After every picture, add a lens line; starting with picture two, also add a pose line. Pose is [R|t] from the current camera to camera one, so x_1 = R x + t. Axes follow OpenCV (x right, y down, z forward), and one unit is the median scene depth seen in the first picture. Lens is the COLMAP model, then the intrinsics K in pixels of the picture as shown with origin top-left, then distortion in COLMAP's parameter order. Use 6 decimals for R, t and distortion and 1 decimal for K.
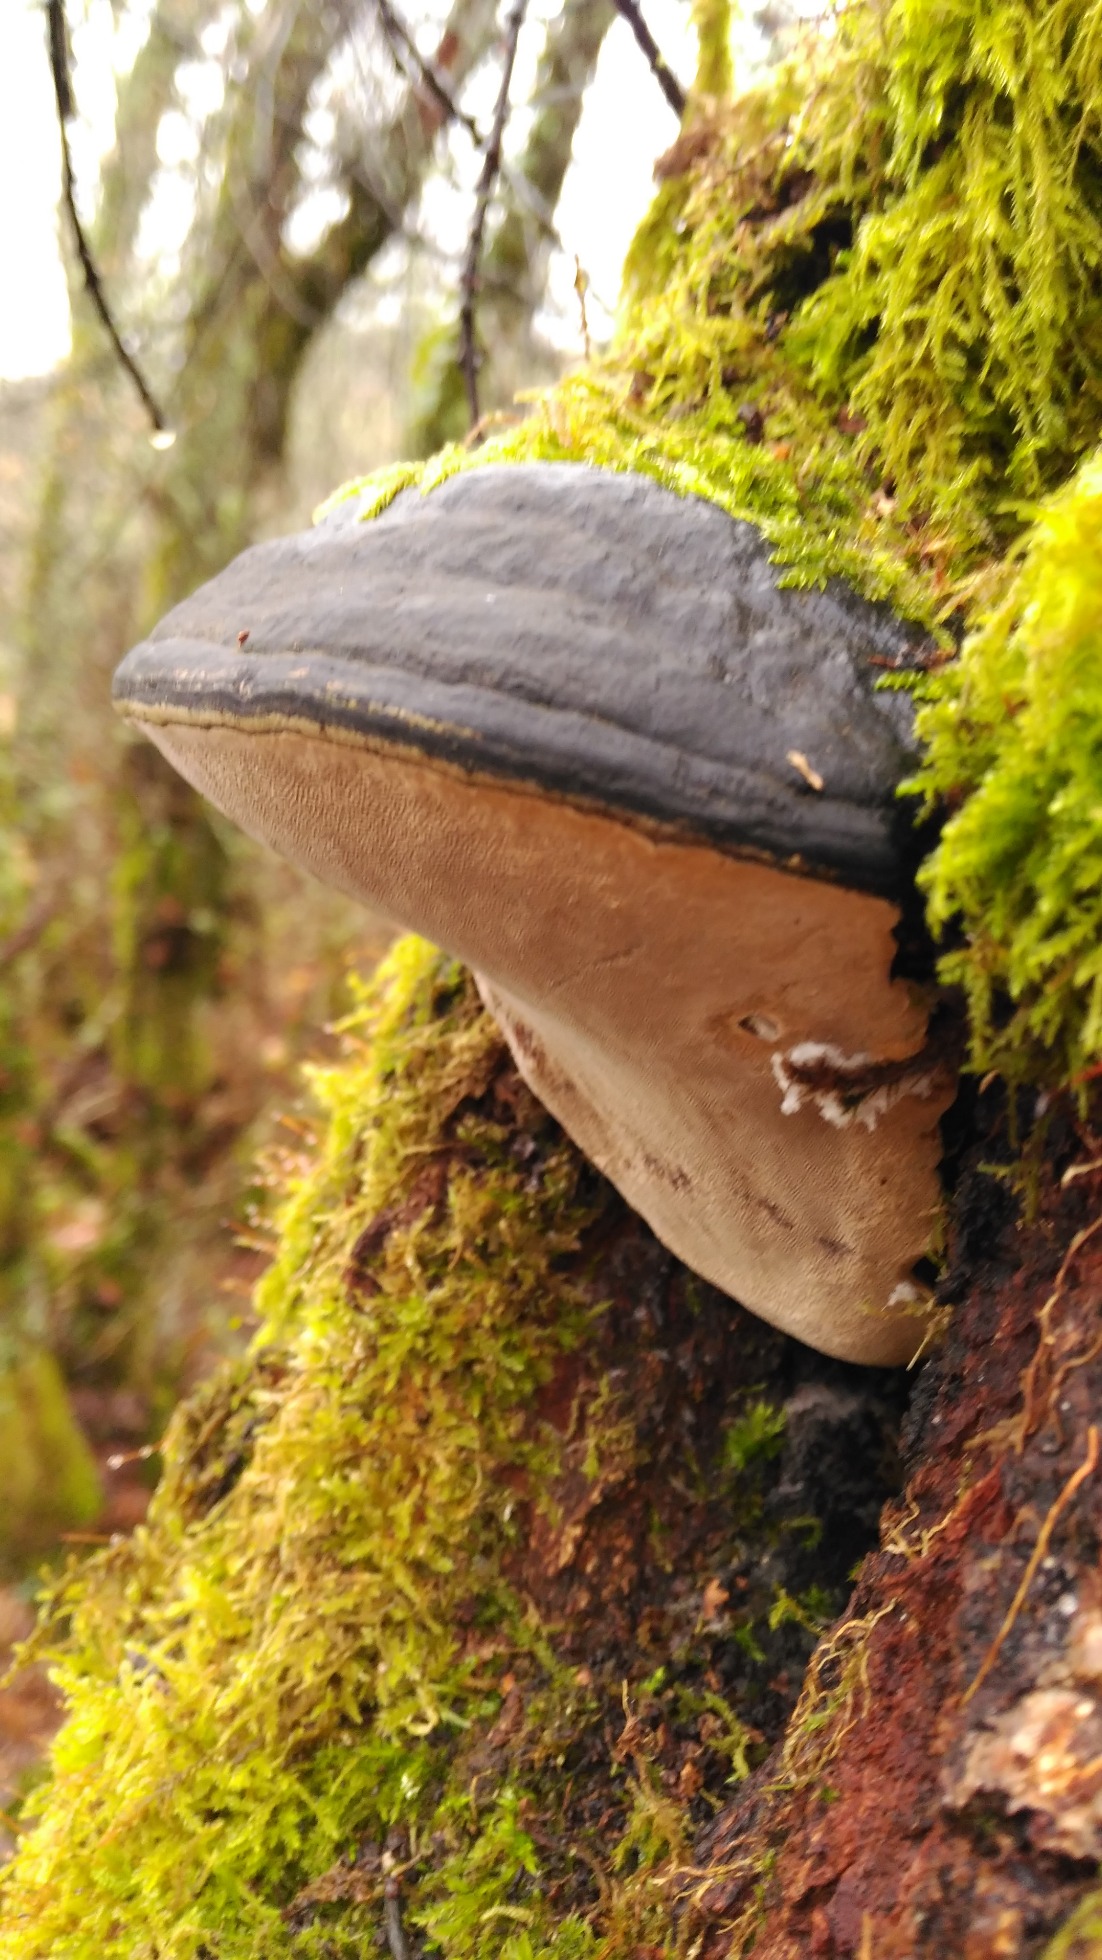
lens RADIAL K [[1659.5, 0, 568.9], [0, 1659.5, 983.5], [0, 0, 1]] dist [0.097279, -0.240640]
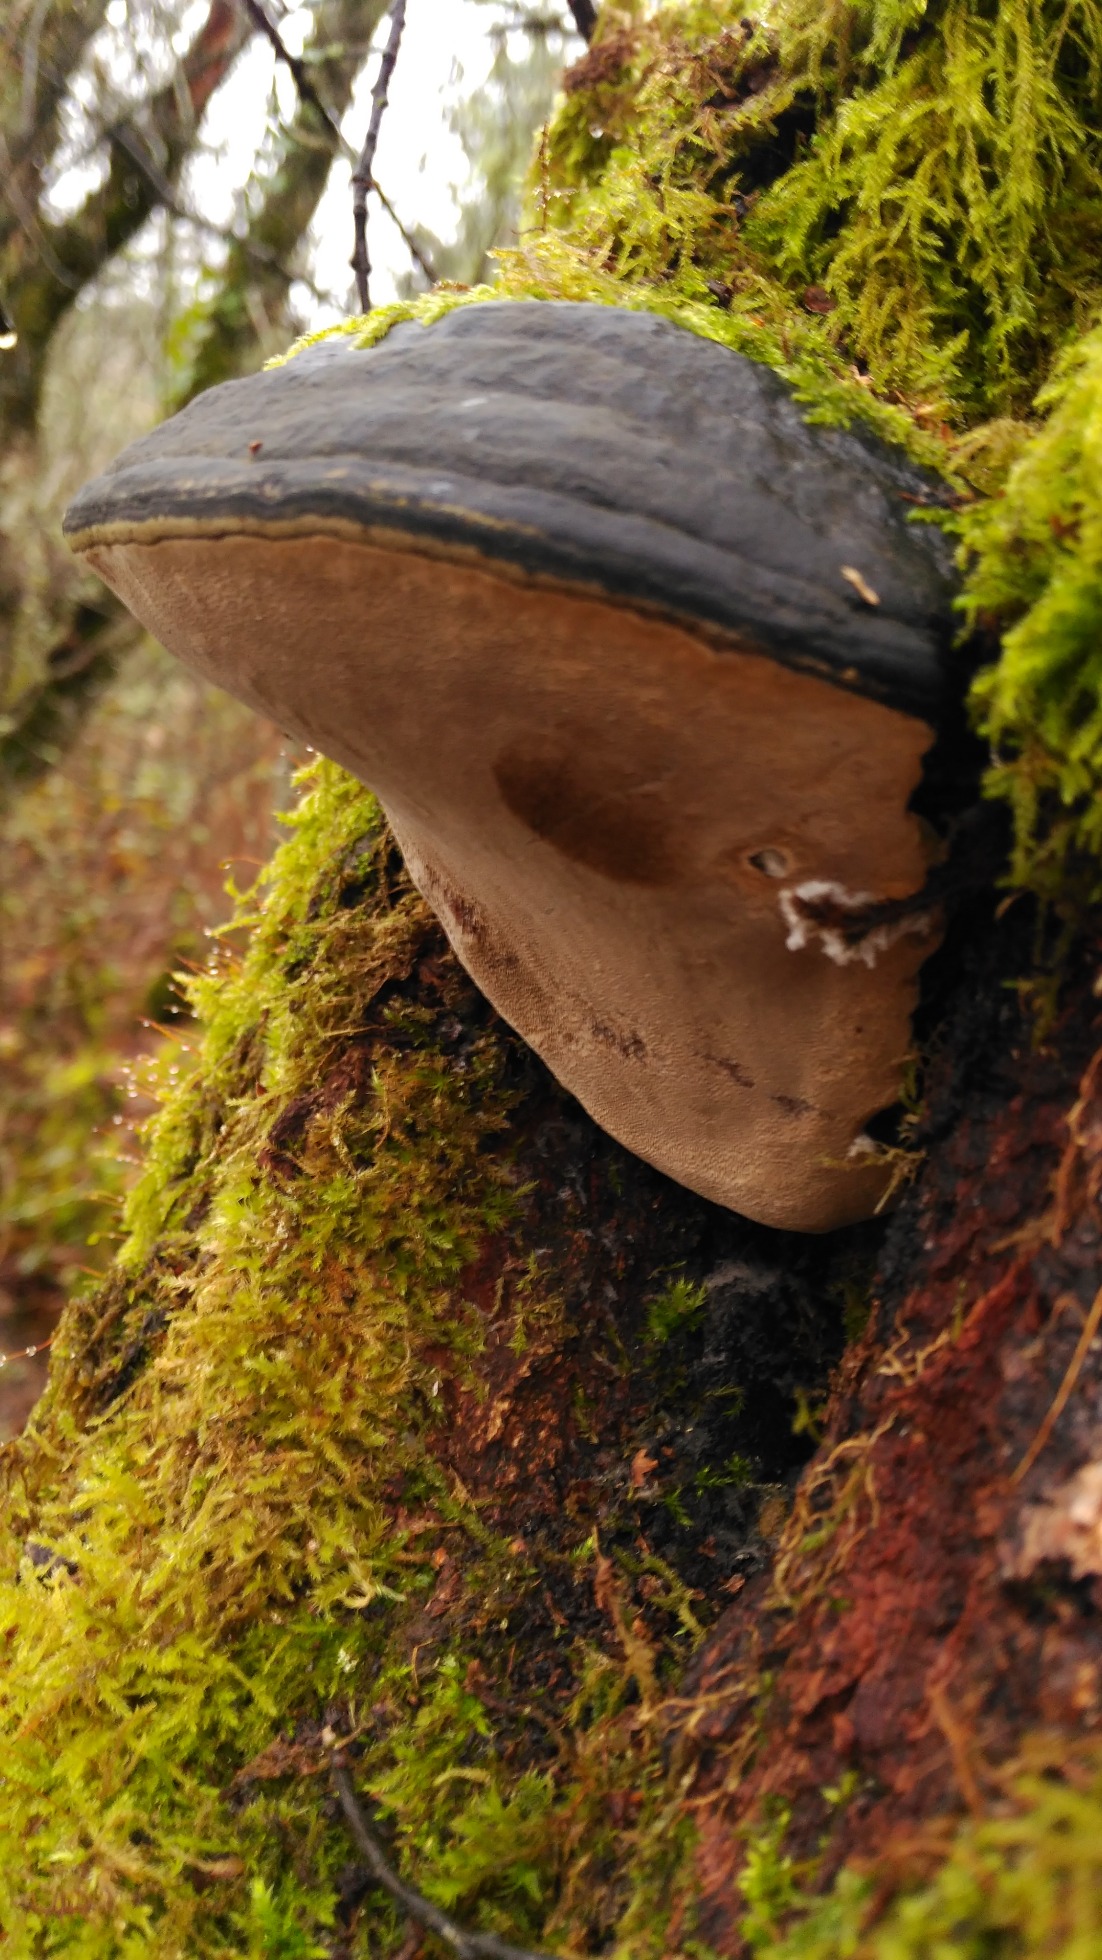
lens RADIAL K [[1632.6, 0, 575.7], [0, 1632.6, 967.0], [0, 0, 1]] dist [0.137777, -0.301937]
pose [[0.989607, 0.018682, 0.142579, -0.114202], [-0.018809, 0.999823, -0.000458, 0.073297], [-0.142562, -0.002229, 0.989783, 0.018059]]
